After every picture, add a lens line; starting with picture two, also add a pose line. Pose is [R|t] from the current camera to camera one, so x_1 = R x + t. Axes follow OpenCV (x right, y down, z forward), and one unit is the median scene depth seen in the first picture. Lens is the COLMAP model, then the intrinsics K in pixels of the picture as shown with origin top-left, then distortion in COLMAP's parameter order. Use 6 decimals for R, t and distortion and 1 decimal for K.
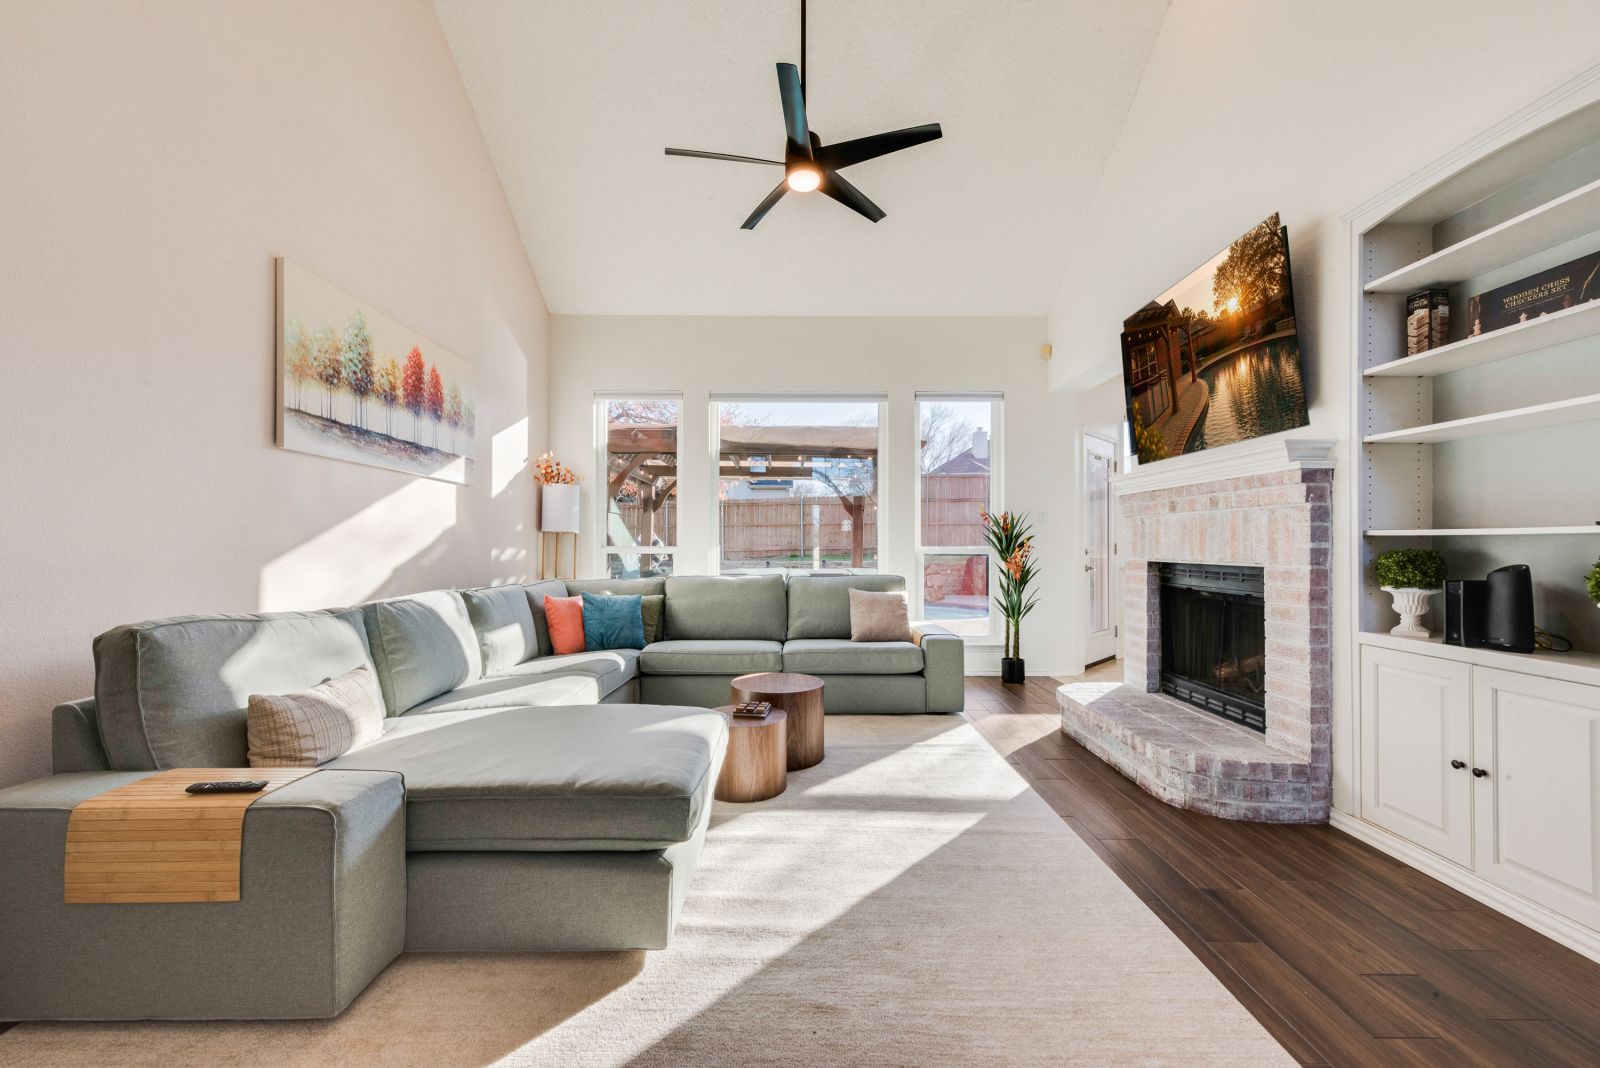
lens RADIAL K [[629.4, 0, 794.8], [0, 629.4, 519.7], [0, 0, 1]] dist [0.003087, 0.000268]
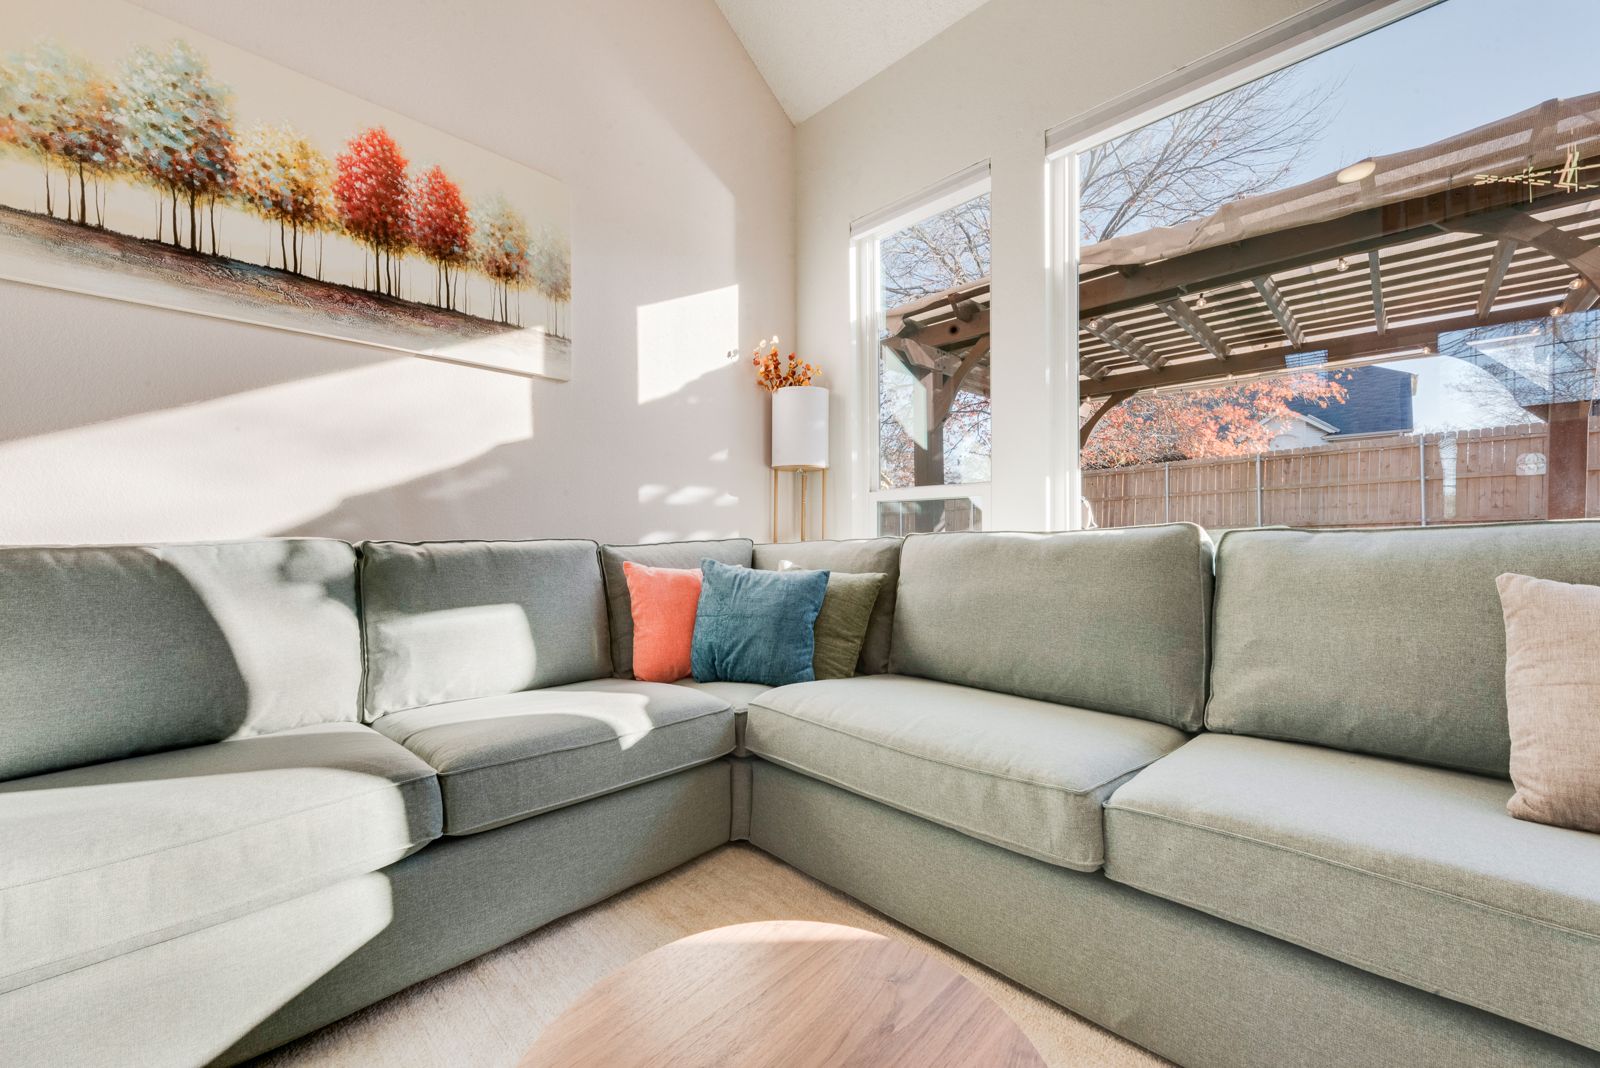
lens RADIAL K [[629.4, 0, 793.6], [0, 629.4, 534.3], [0, 0, 1]] dist [0.003087, 0.000268]
pose [[0.710383, -0.002729, -0.703810, 0.091516], [0.038432, 0.998651, 0.034919, 0.103733], [0.702765, -0.051855, 0.709529, 0.894280]]
